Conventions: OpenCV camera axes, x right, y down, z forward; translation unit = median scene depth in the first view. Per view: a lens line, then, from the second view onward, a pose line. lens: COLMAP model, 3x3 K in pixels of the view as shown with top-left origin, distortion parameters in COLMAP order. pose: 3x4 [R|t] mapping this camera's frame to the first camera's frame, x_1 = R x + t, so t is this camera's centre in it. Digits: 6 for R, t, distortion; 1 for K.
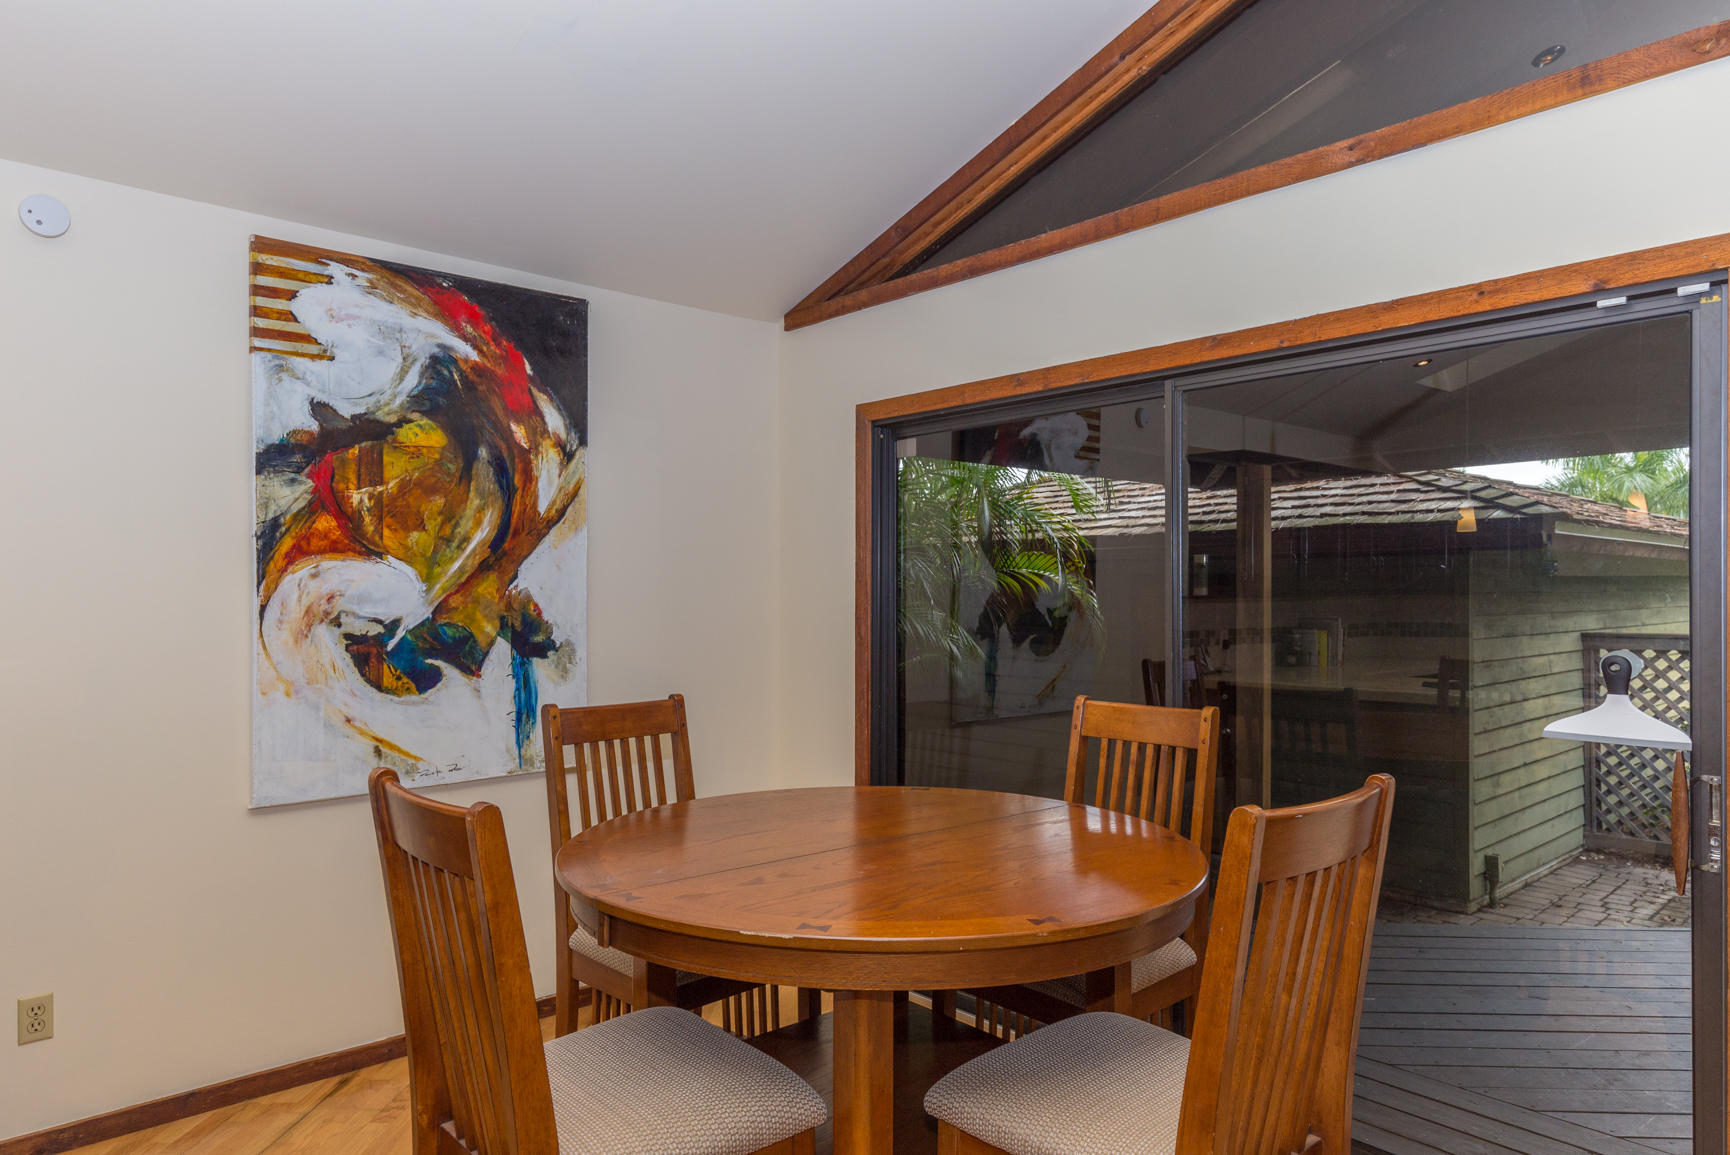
lens RADIAL K [[1082.8, 0, 873.0], [0, 1082.8, 590.7], [0, 0, 1]] dist [0.014151, 0.000002]
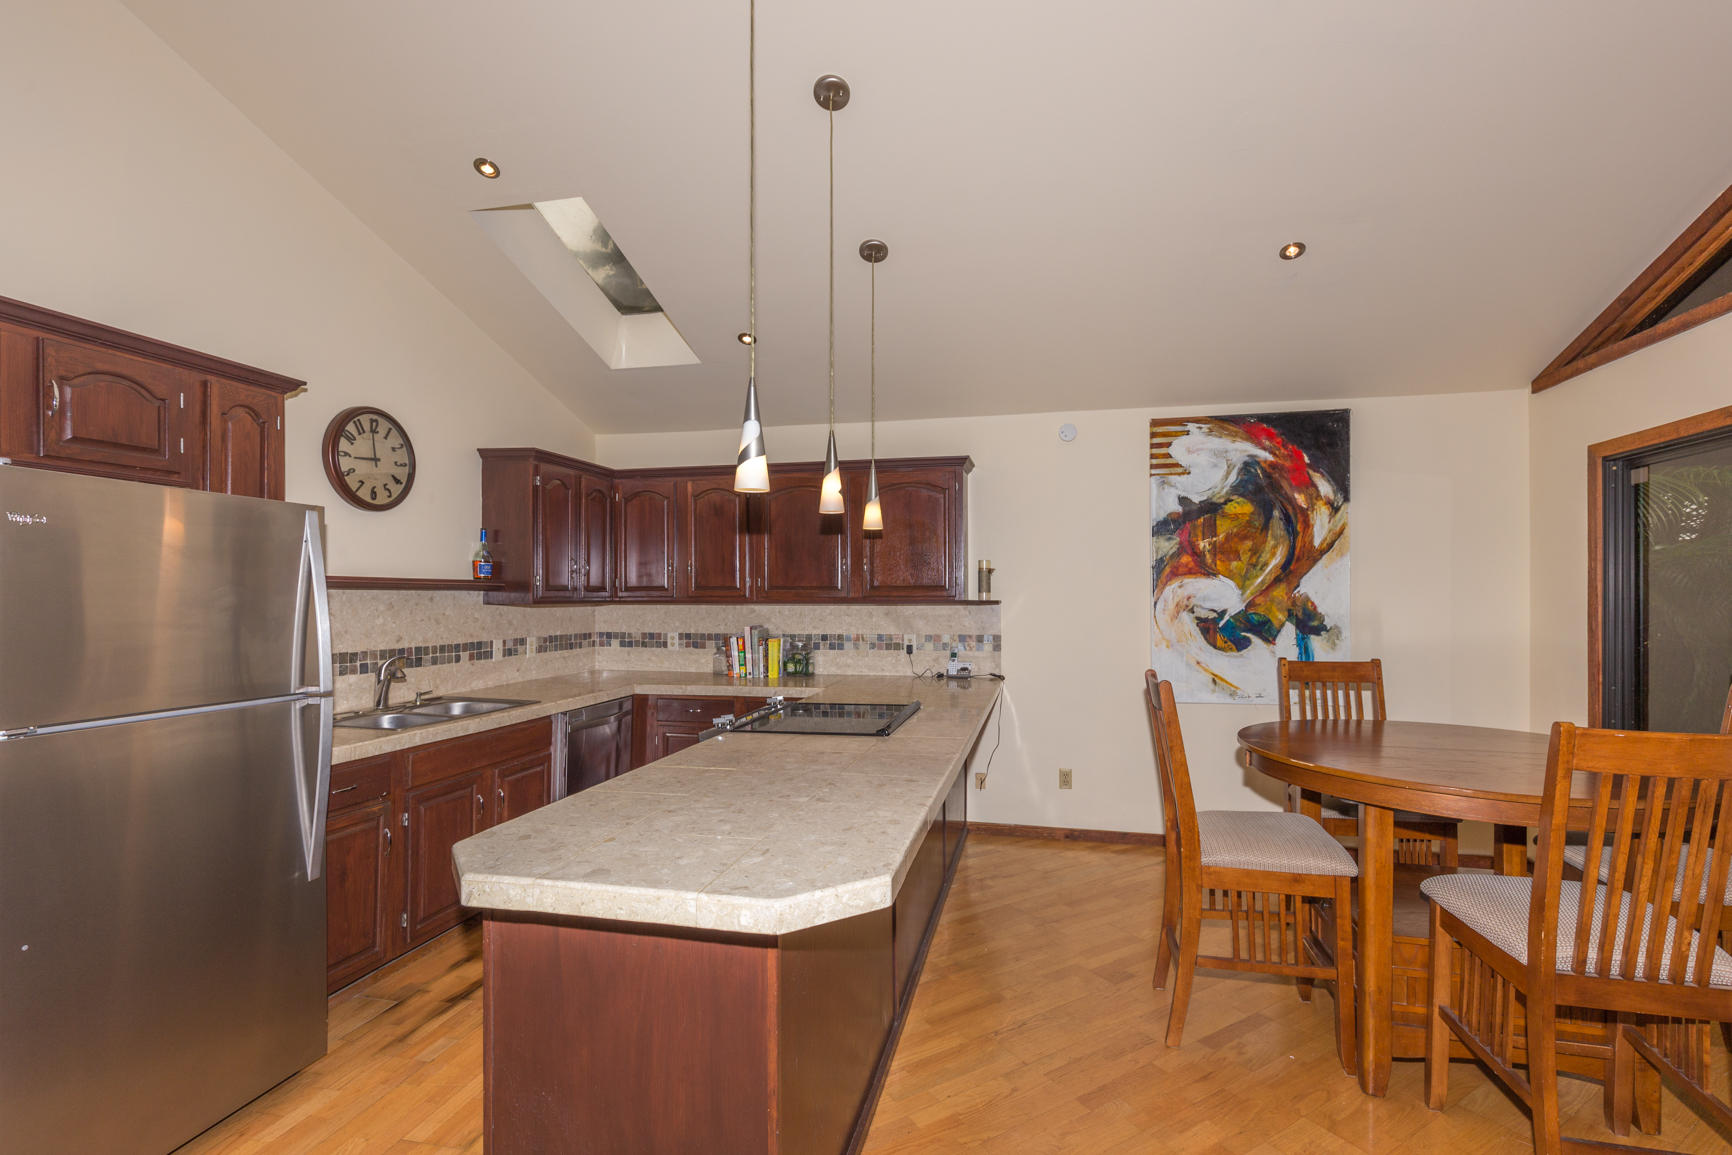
lens RADIAL K [[794.6, 0, 869.2], [0, 794.6, 592.2], [0, 0, 1]] dist [-0.001169, -0.000298]
pose [[0.568742, -0.003417, -0.822509, 0.318850], [0.001223, 0.999994, -0.003308, 0.000460], [0.822515, 0.000876, 0.568743, -0.250656]]
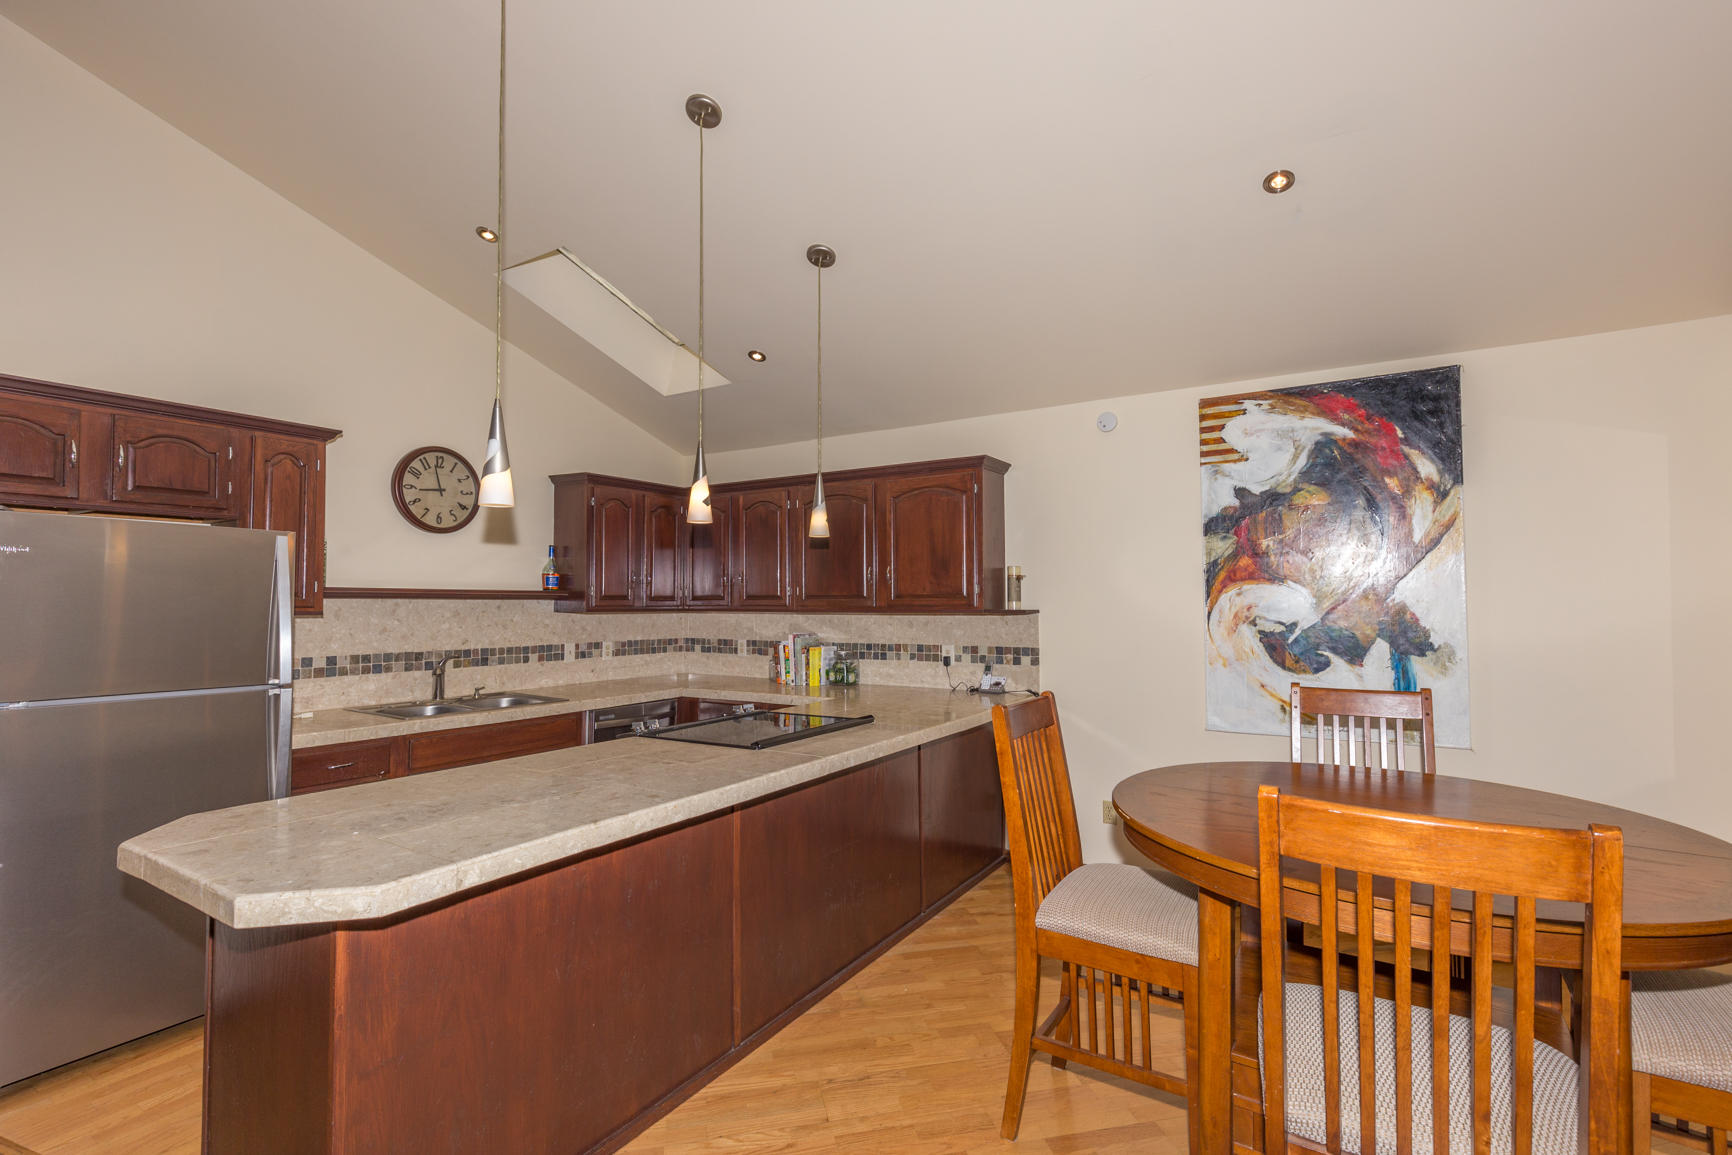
lens RADIAL K [[794.6, 0, 872.5], [0, 794.6, 577.4], [0, 0, 1]] dist [-0.001169, -0.000298]
pose [[0.263475, -0.030322, -0.964190, 0.465033], [0.001063, 0.999514, -0.031142, -0.002296], [0.964666, 0.007180, 0.263379, 0.146423]]
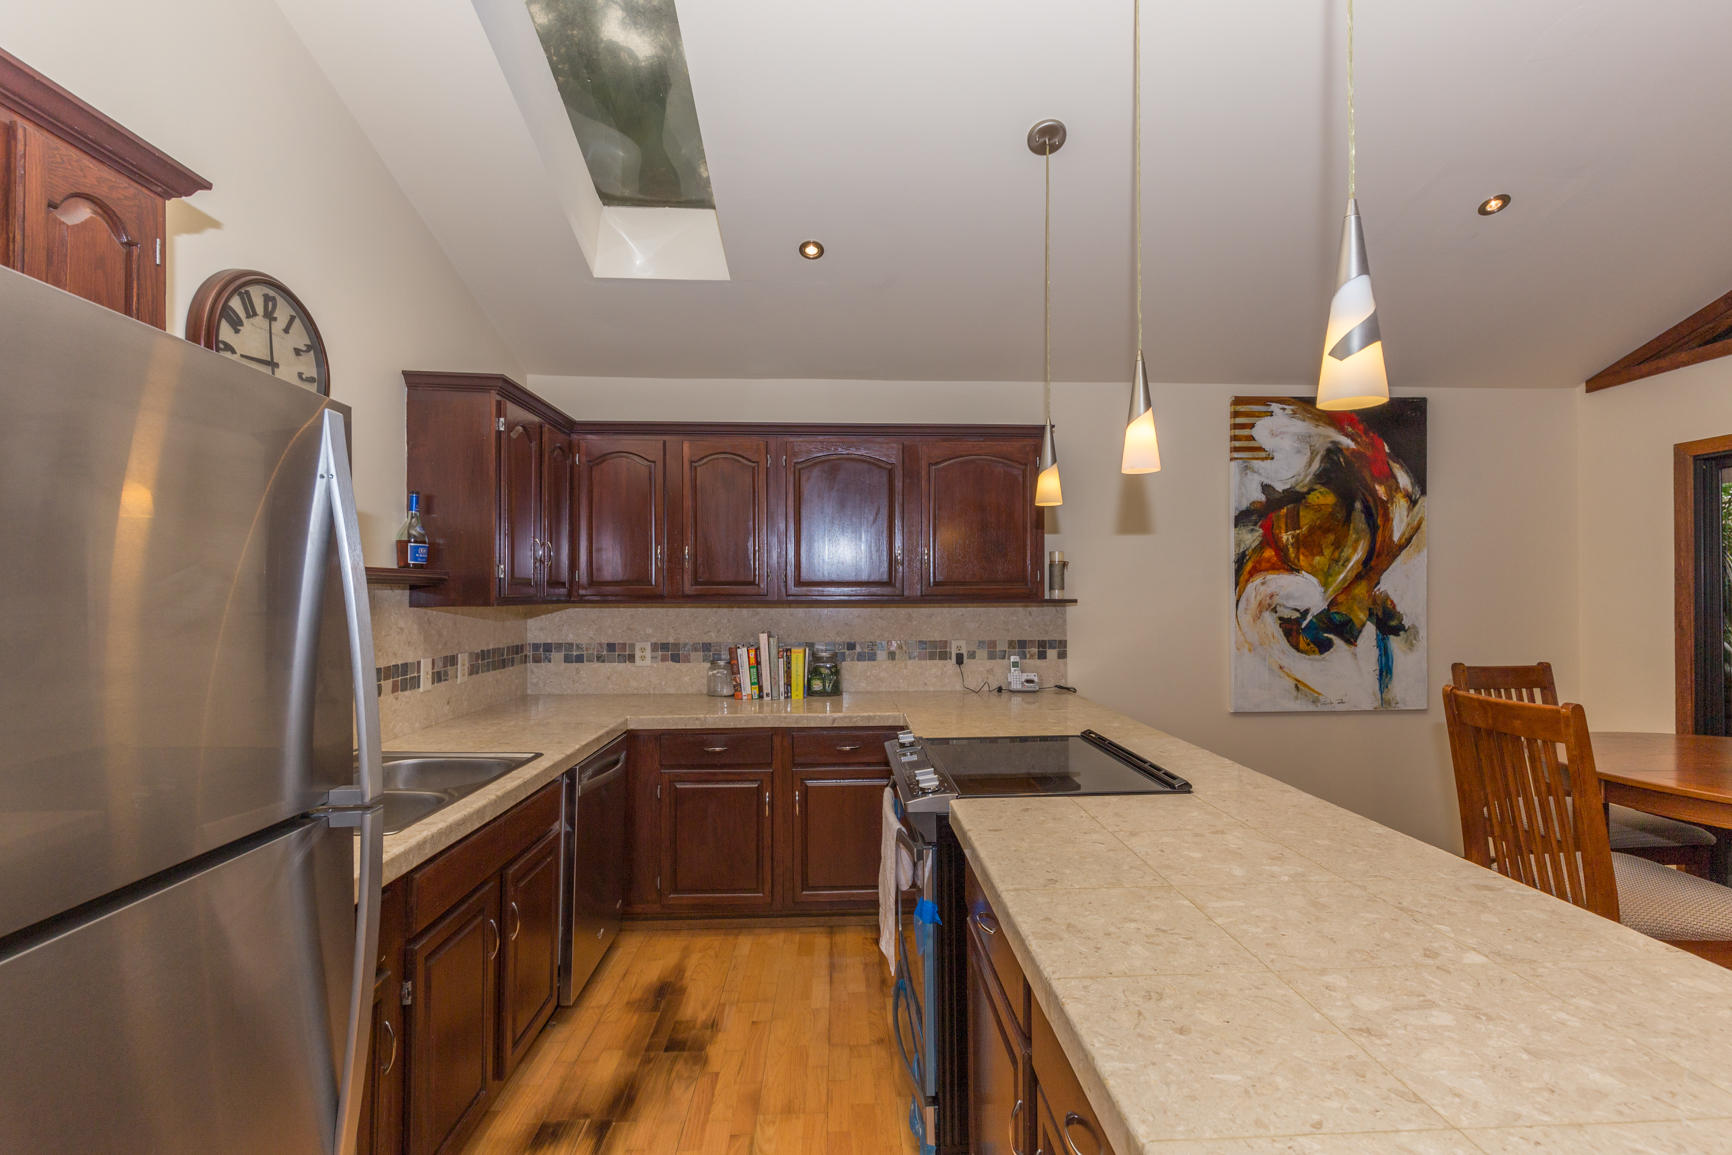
lens RADIAL K [[794.6, 0, 866.7], [0, 794.6, 585.9], [0, 0, 1]] dist [-0.001169, -0.000298]
pose [[0.766620, -0.005076, -0.642081, -0.172020], [0.000296, 0.999971, -0.007552, -0.000454], [0.642101, 0.005599, 0.766600, -0.370499]]
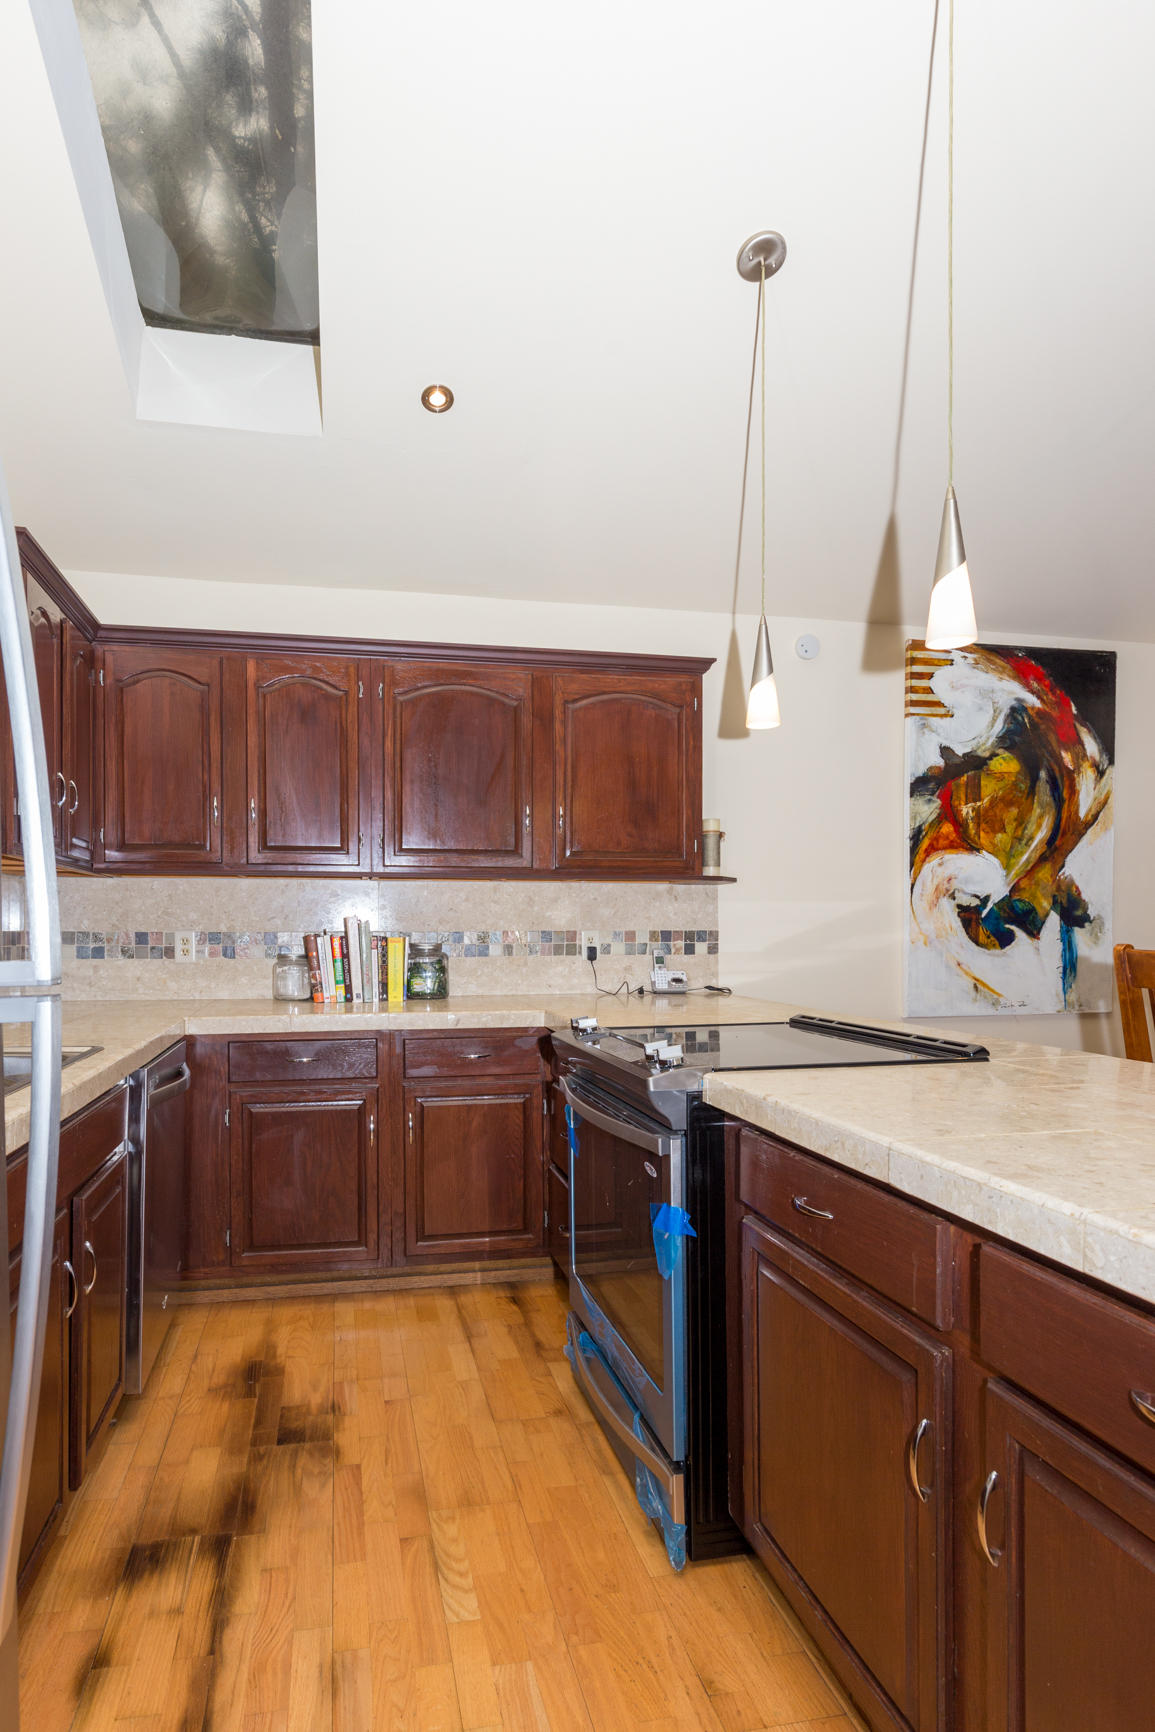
lens RADIAL K [[946.4, 0, 484.4], [0, 946.4, 949.1], [0, 0, 1]] dist [-0.004992, 0.002869]
pose [[0.846562, 0.004186, -0.532274, -0.335242], [0.001020, 0.999954, 0.009486, 0.083706], [0.532289, -0.008573, 0.846519, -0.397203]]
